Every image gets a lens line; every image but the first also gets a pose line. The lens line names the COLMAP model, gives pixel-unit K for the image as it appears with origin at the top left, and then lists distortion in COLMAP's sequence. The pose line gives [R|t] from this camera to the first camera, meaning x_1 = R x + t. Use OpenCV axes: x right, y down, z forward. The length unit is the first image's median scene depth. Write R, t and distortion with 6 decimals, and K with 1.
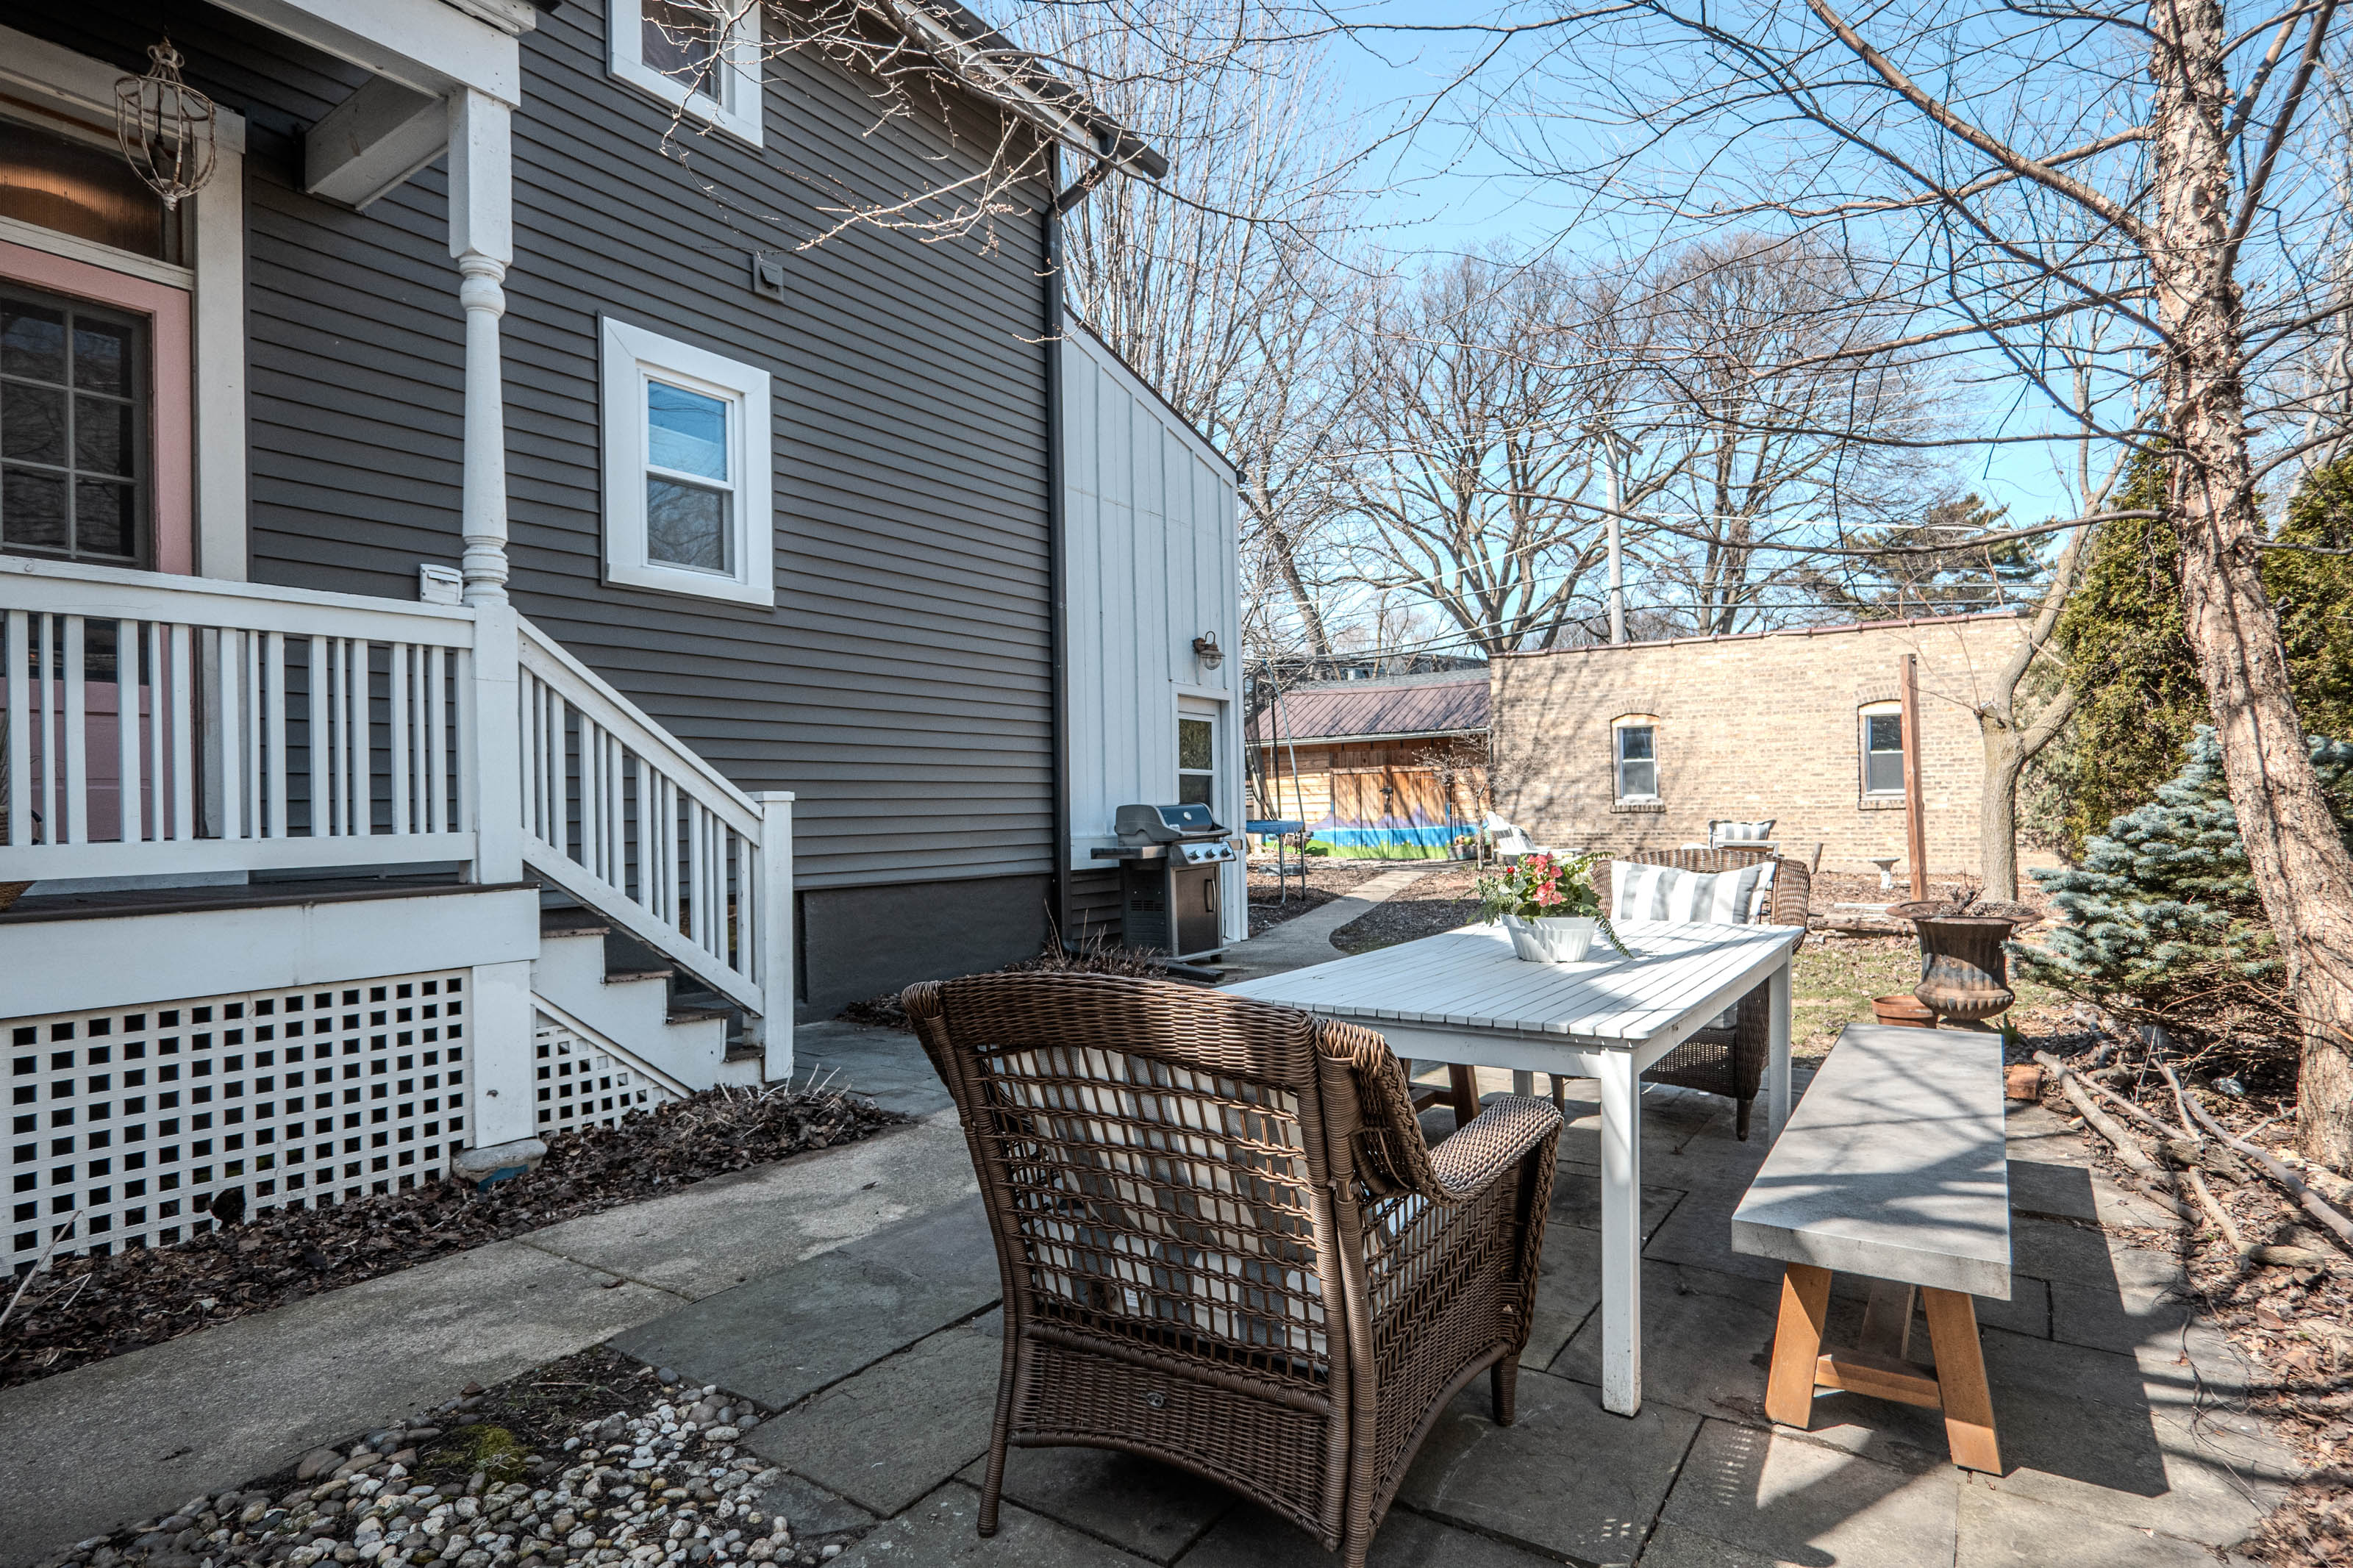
lens RADIAL K [[1199.0, 0, 1163.6], [0, 1199.0, 787.7], [0, 0, 1]] dist [-0.005613, -0.000269]
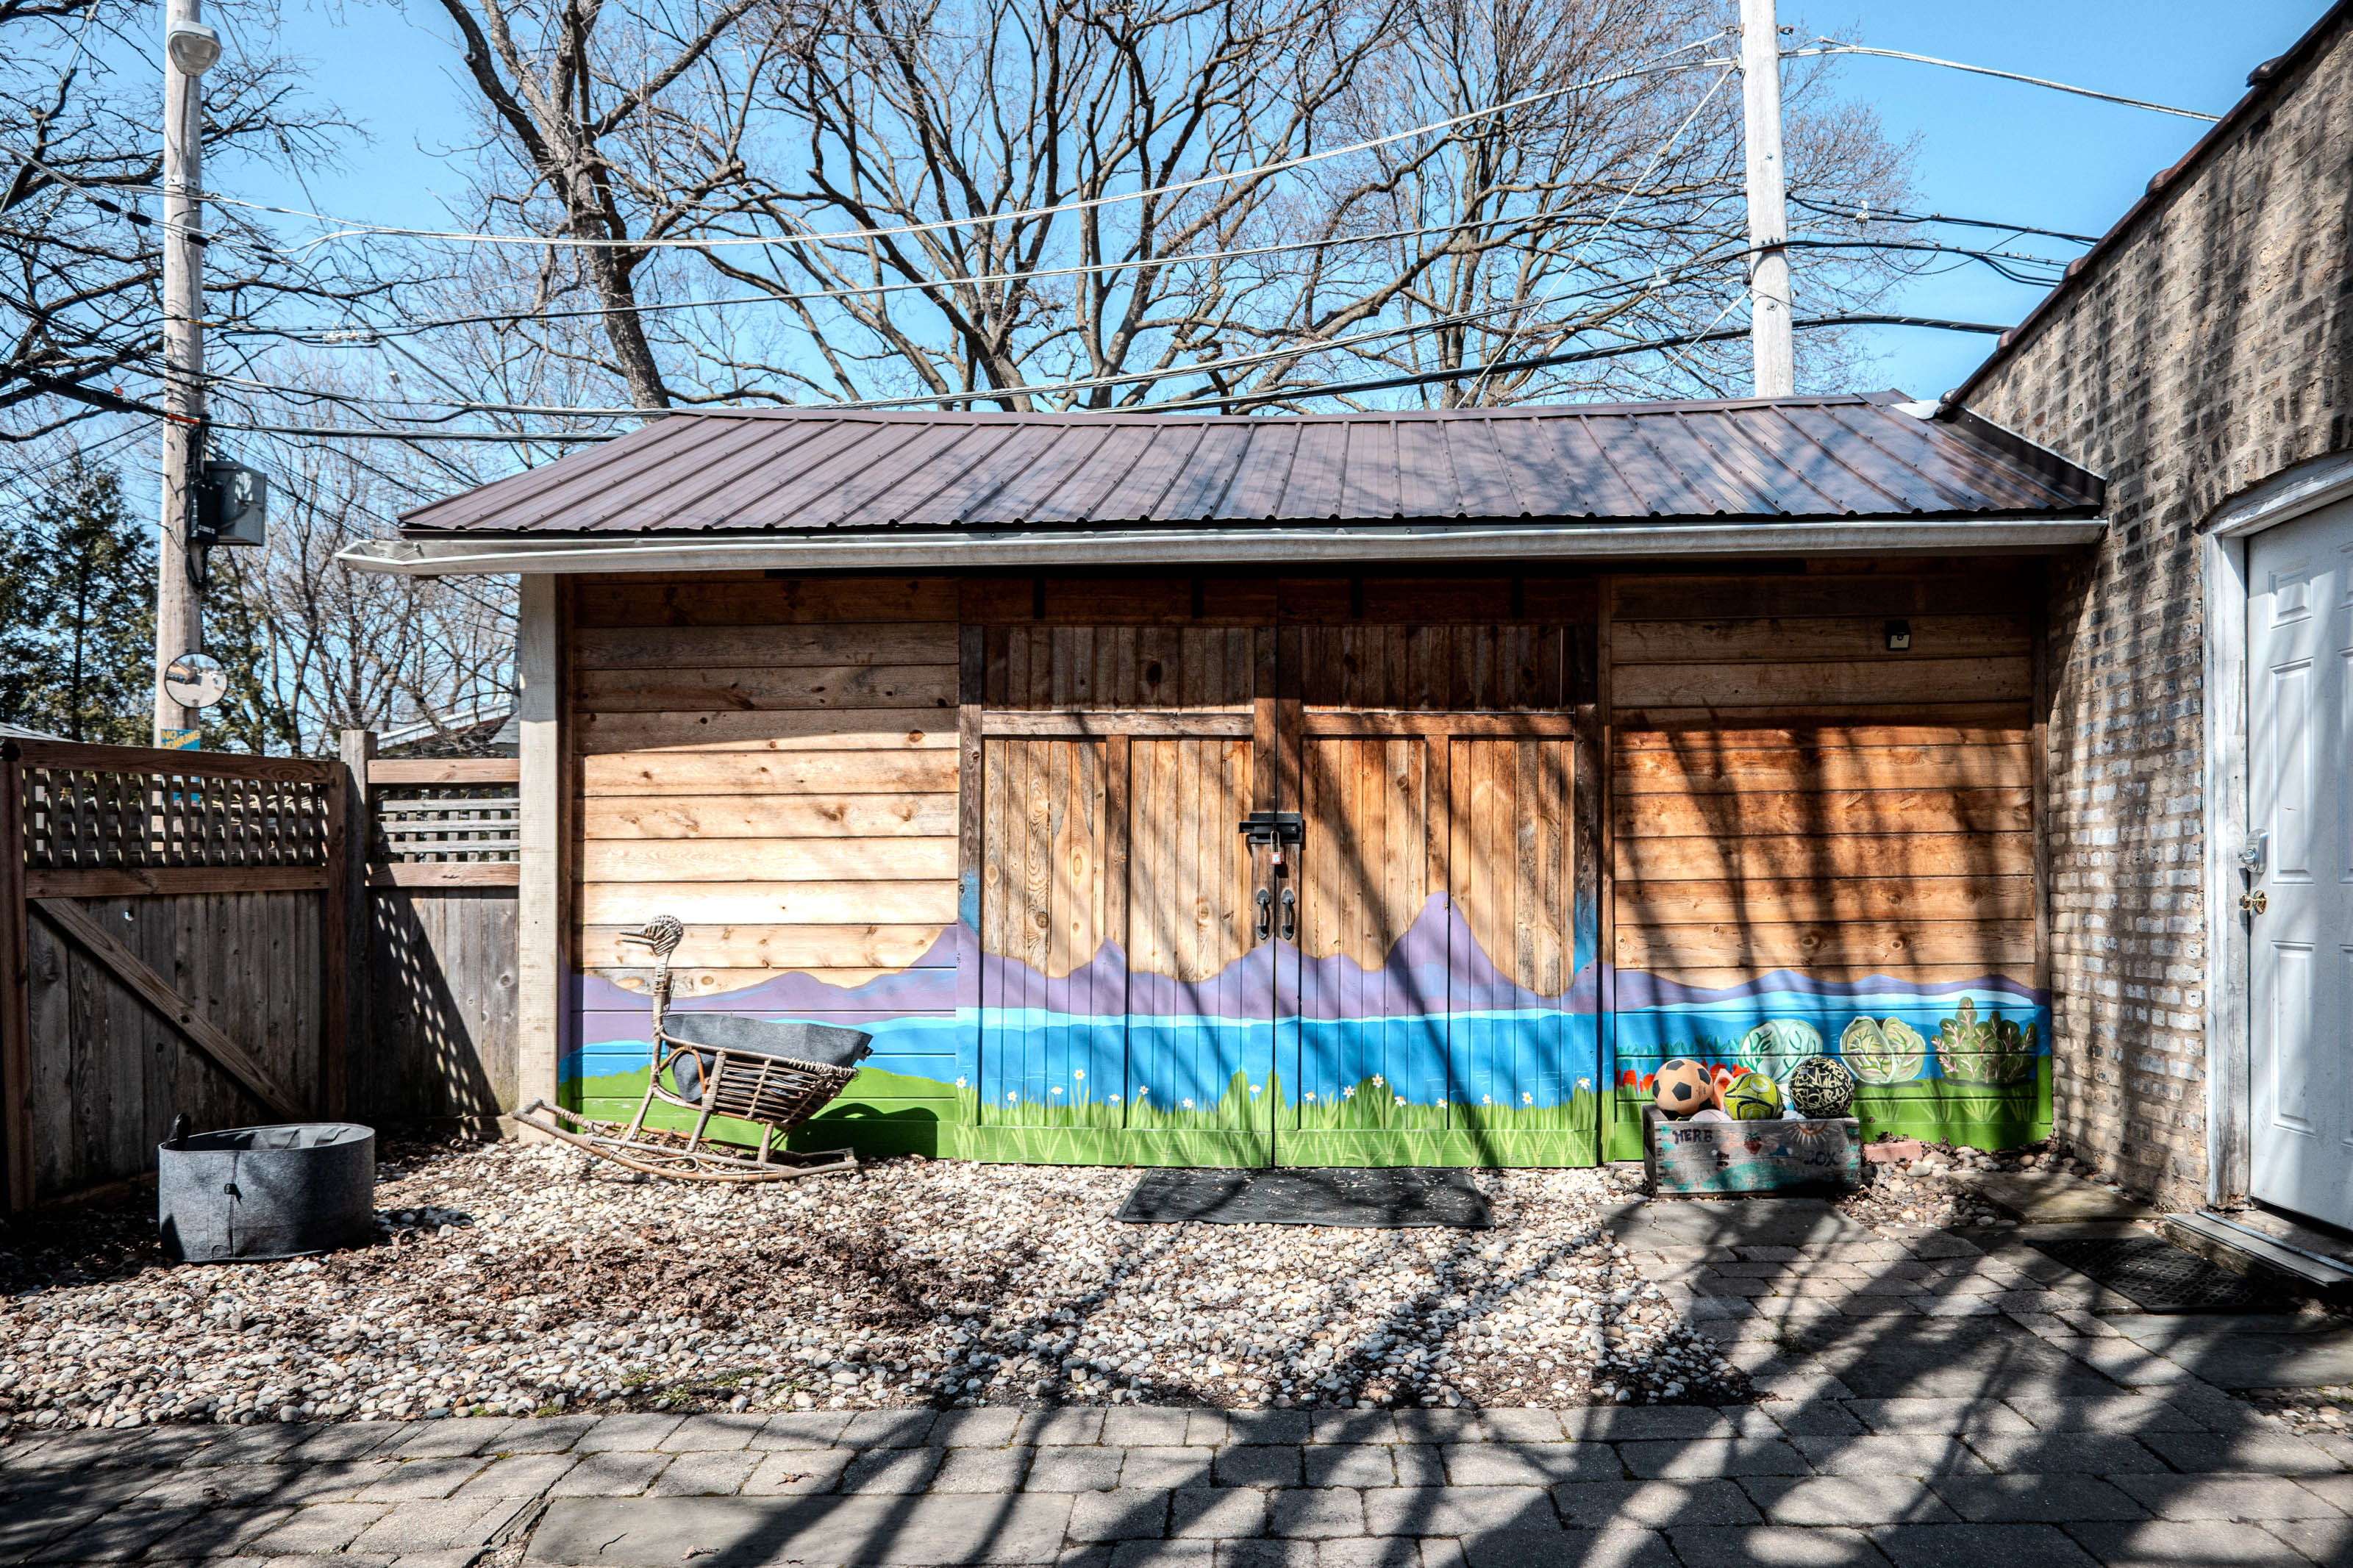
lens RADIAL K [[1252.1, 0, 1180.7], [0, 1252.1, 792.4], [0, 0, 1]] dist [0.002437, 0.000347]
pose [[0.850248, 0.015687, 0.526149, 0.063531], [-0.015181, 0.999871, -0.005279, -0.001546], [-0.526164, -0.003499, 0.850376, 0.840569]]
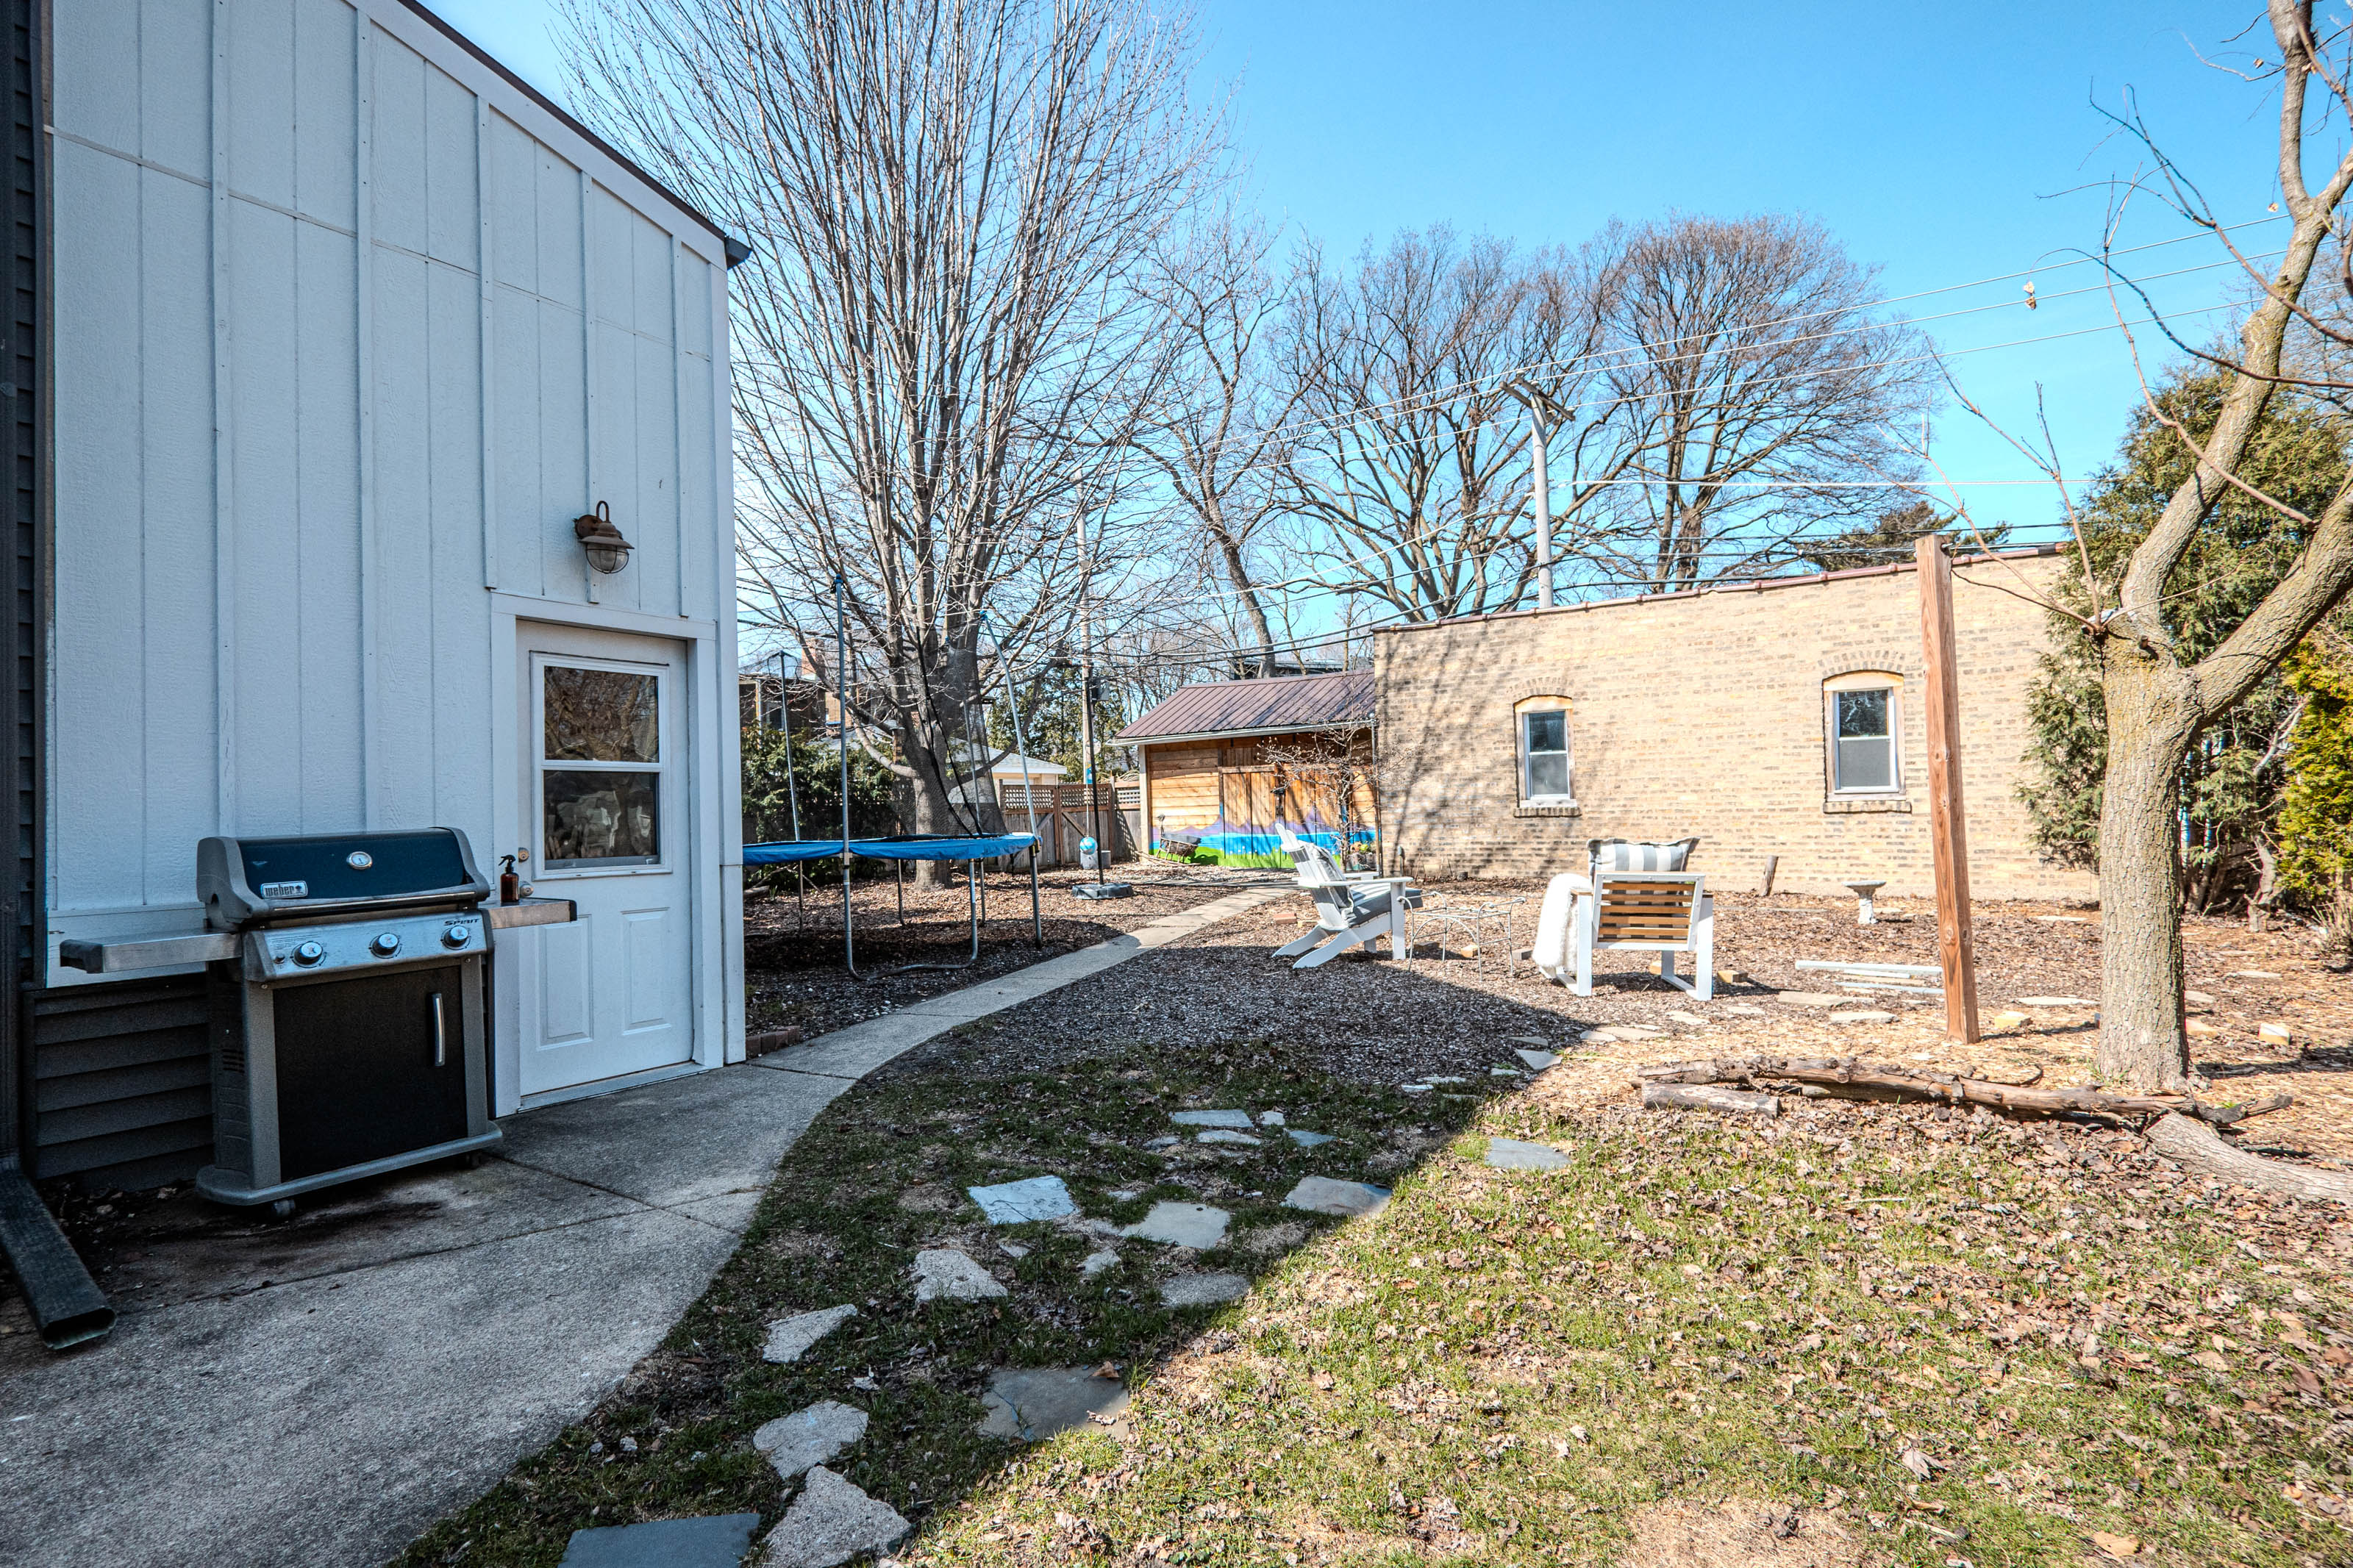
lens RADIAL K [[1022.7, 0, 1189.1], [0, 1022.7, 788.6], [0, 0, 1]] dist [0.002811, 0.000054]
pose [[0.999784, -0.007552, -0.019353, 0.136637], [0.007546, 0.999971, -0.000427, -0.000202], [0.019356, 0.000281, 0.999813, 0.246601]]
